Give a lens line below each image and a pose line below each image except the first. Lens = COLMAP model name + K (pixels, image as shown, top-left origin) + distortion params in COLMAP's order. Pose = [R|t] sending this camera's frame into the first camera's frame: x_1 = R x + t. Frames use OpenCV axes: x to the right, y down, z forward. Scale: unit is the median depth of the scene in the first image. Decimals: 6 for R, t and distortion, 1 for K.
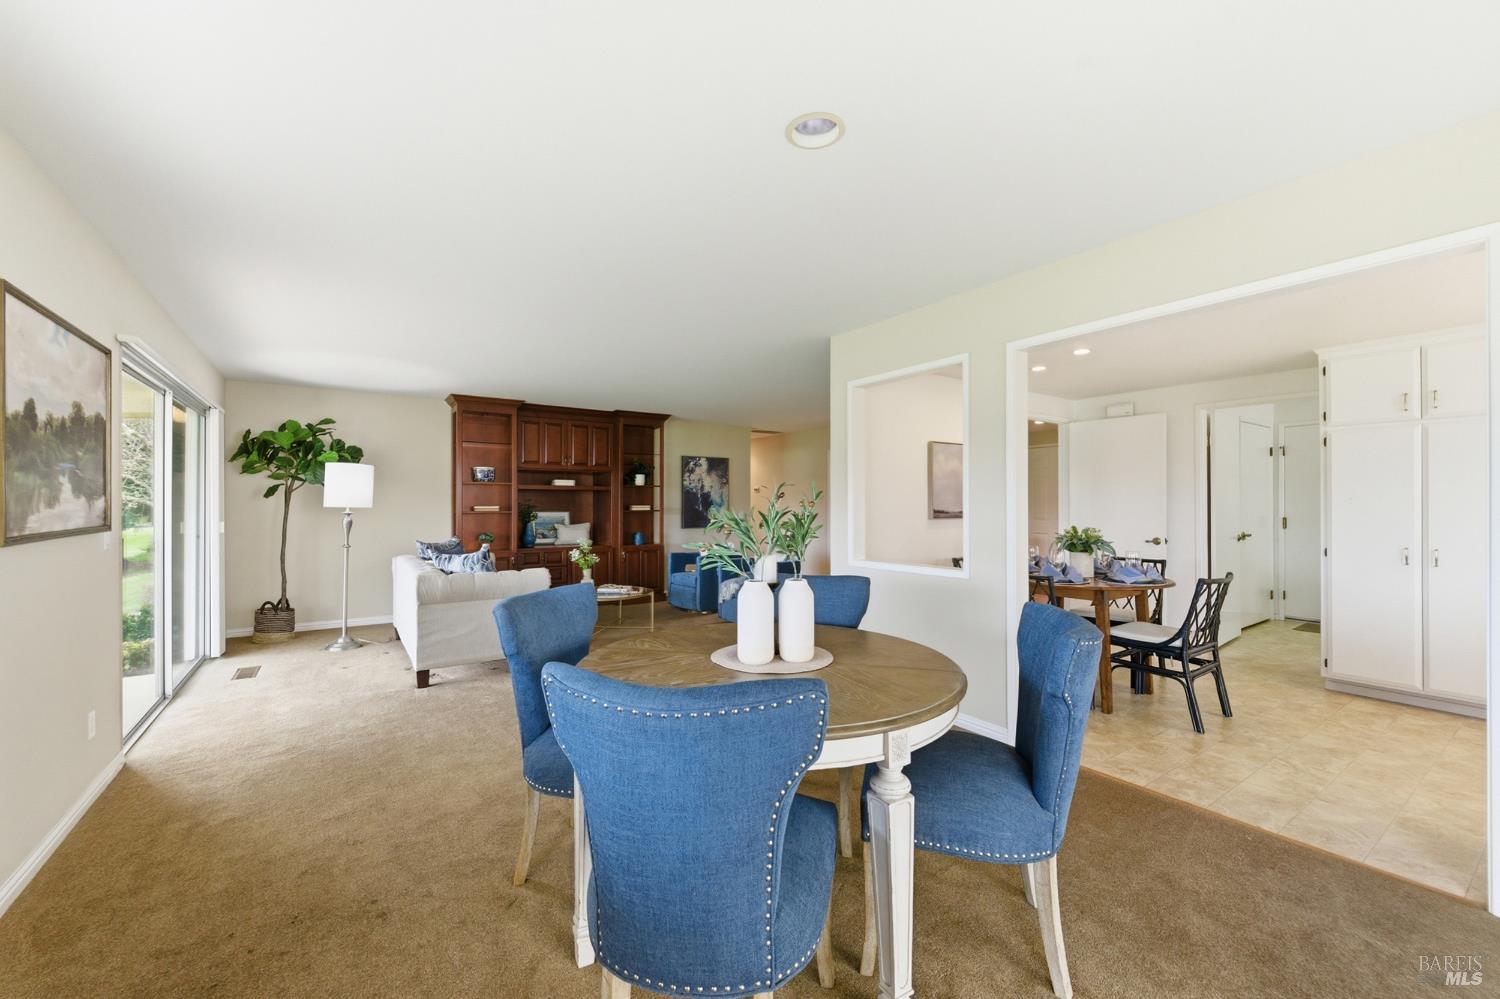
lens RADIAL K [[595.2, 0, 749.3], [0, 595.2, 491.5], [0, 0, 1]] dist [-0.000056, -0.000182]
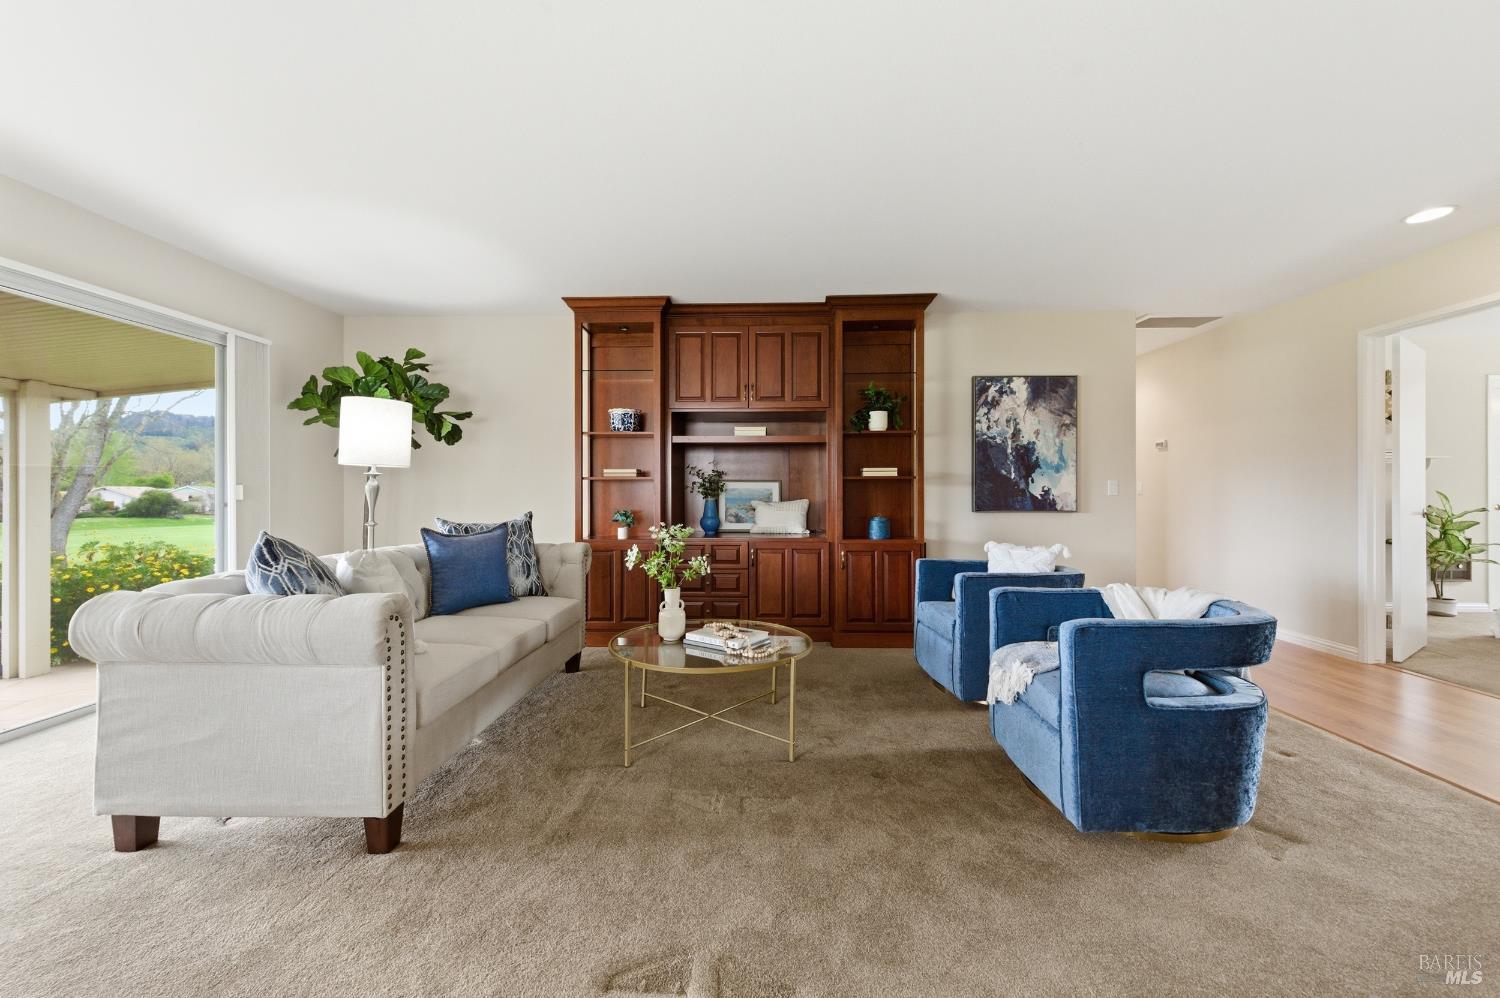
lens RADIAL K [[586.4, 0, 749.3], [0, 586.4, 496.7], [0, 0, 1]] dist [0.002889, -0.000375]
pose [[0.808740, 0.003858, -0.588153, 0.036974], [0.014129, 0.999562, 0.025986, 0.033374], [0.587996, -0.029326, 0.808332, 0.476976]]
